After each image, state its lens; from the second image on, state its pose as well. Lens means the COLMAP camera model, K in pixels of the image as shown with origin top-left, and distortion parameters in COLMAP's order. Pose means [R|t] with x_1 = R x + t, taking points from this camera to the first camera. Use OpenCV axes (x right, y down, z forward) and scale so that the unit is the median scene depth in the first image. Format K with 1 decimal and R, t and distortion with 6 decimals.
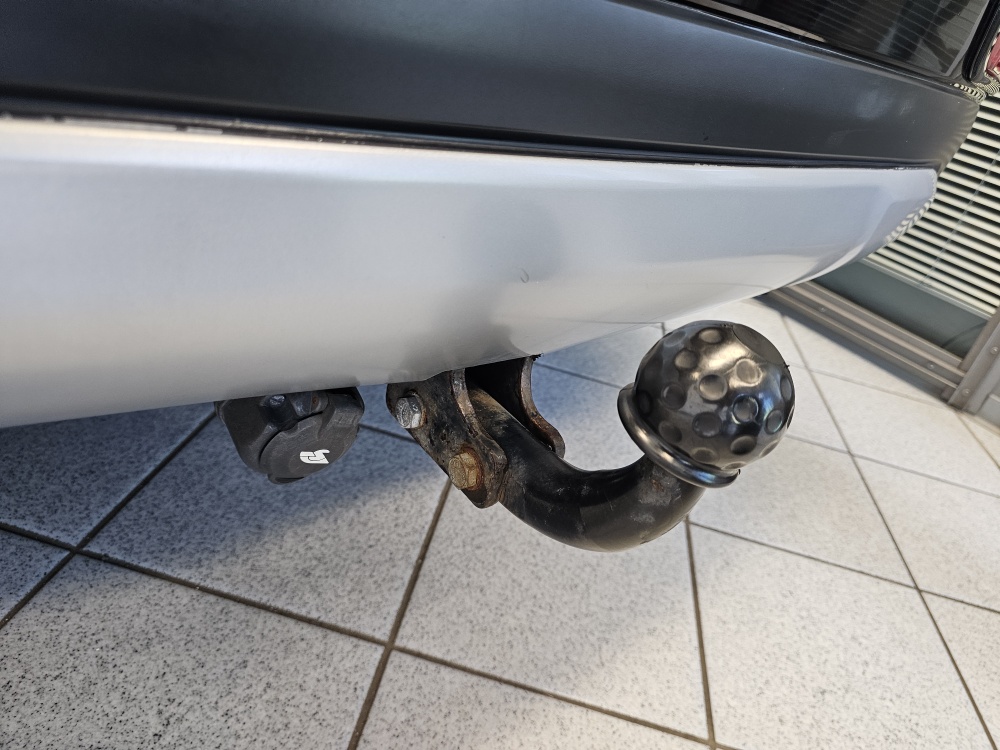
lens RADIAL K [[674.7, 0, 500.0], [0, 674.7, 375.0], [0, 0, 1]] dist [0.076471, -0.083749]
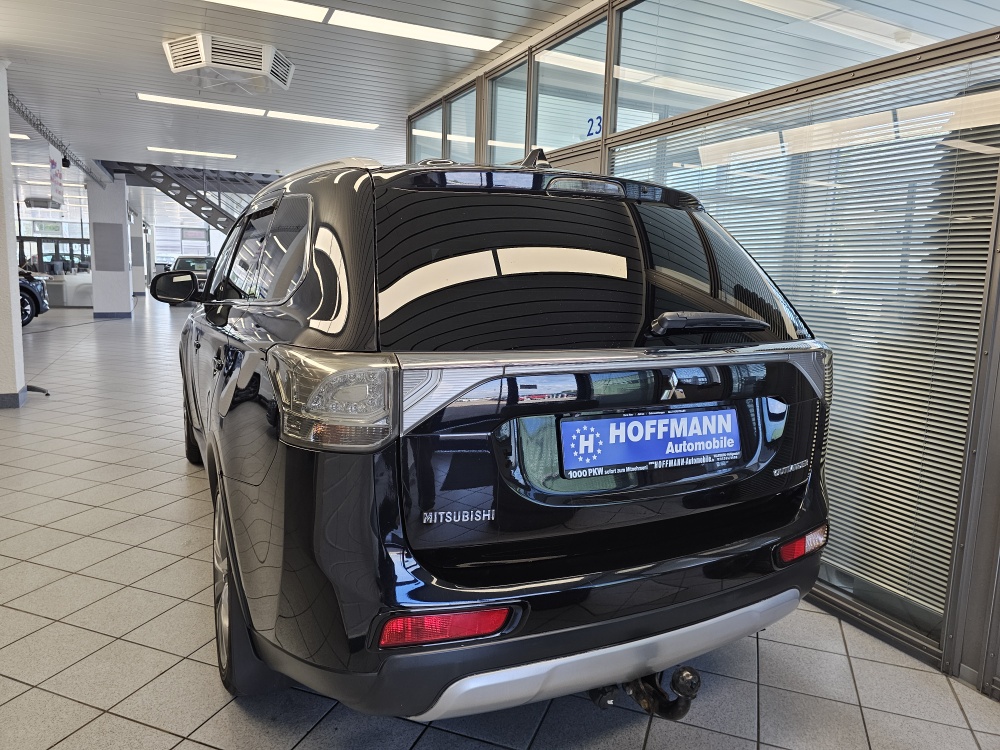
lens RADIAL K [[680.0, 0, 517.3], [0, 680.0, 371.9], [0, 0, 1]] dist [0.041662, -0.044758]
pose [[0.968165, -0.167145, -0.186330, 0.111117], [0.077298, 0.907646, -0.412557, -0.012896], [0.238079, 0.385020, 0.891671, -1.313413]]
